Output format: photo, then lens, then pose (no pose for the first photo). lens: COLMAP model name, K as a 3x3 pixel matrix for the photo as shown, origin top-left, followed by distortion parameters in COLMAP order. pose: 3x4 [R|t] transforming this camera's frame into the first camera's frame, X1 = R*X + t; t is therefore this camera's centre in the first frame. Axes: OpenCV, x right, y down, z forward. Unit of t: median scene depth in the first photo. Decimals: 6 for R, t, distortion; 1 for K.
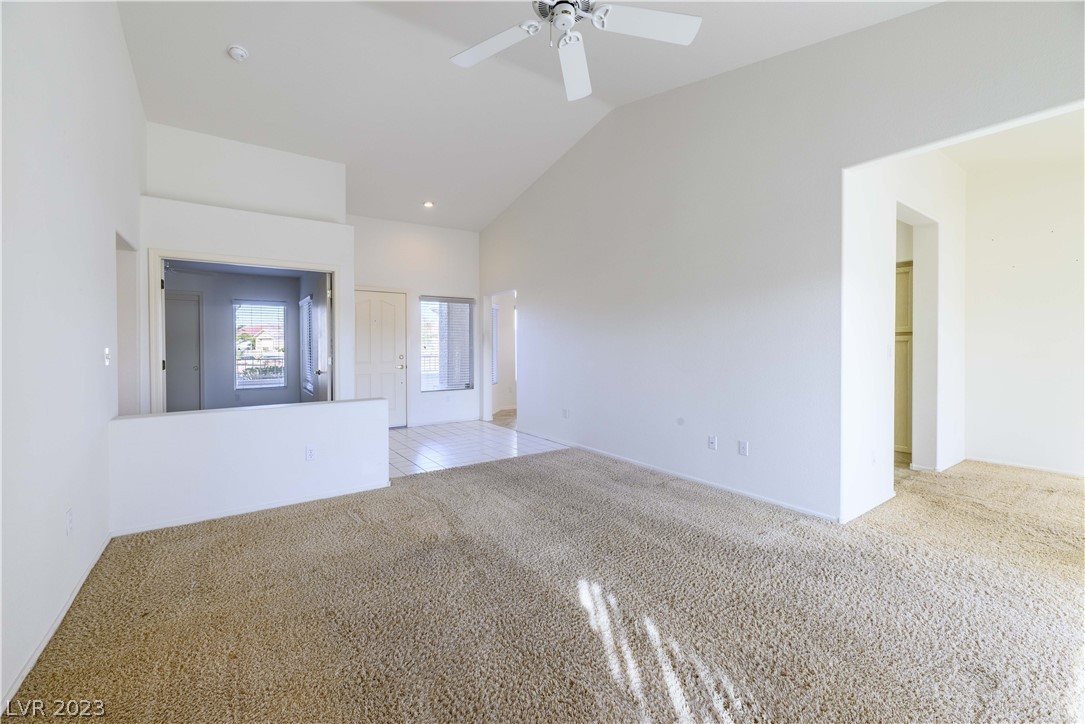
lens RADIAL K [[451.9, 0, 537.9], [0, 451.9, 349.7], [0, 0, 1]] dist [0.001072, -0.000053]
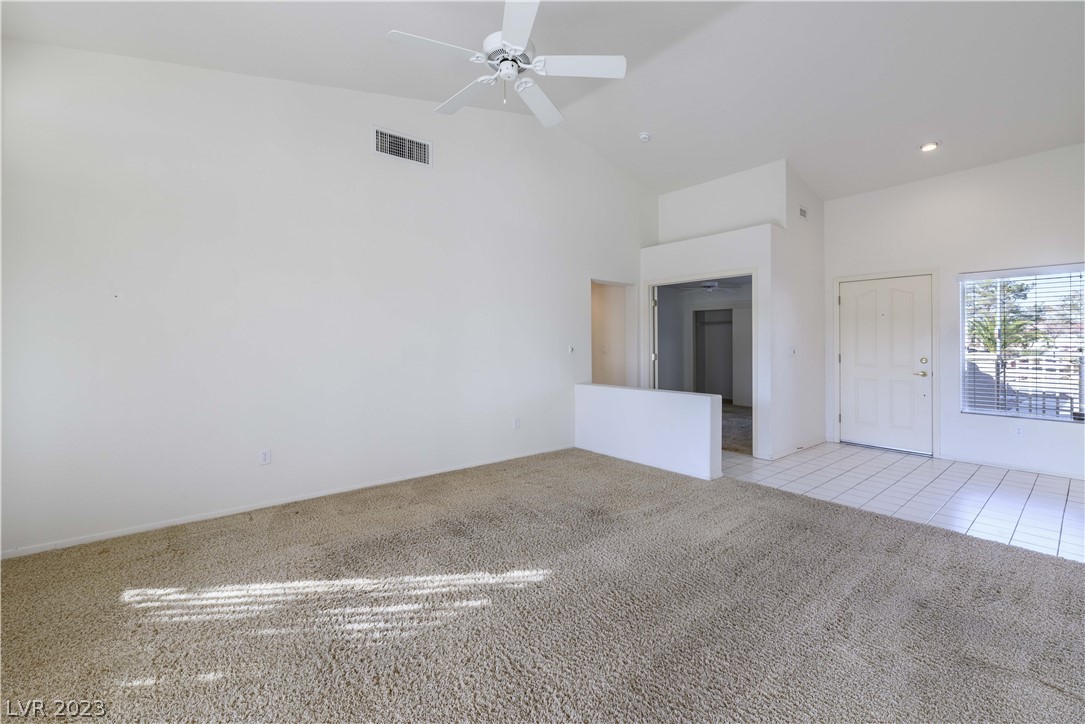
lens RADIAL K [[451.9, 0, 537.9], [0, 451.9, 349.7], [0, 0, 1]] dist [0.001072, -0.000053]
pose [[0.083470, 0.018992, -0.996329, 0.701801], [-0.010413, 0.999780, 0.018186, -0.014632], [0.996456, 0.008857, 0.083650, 0.542666]]
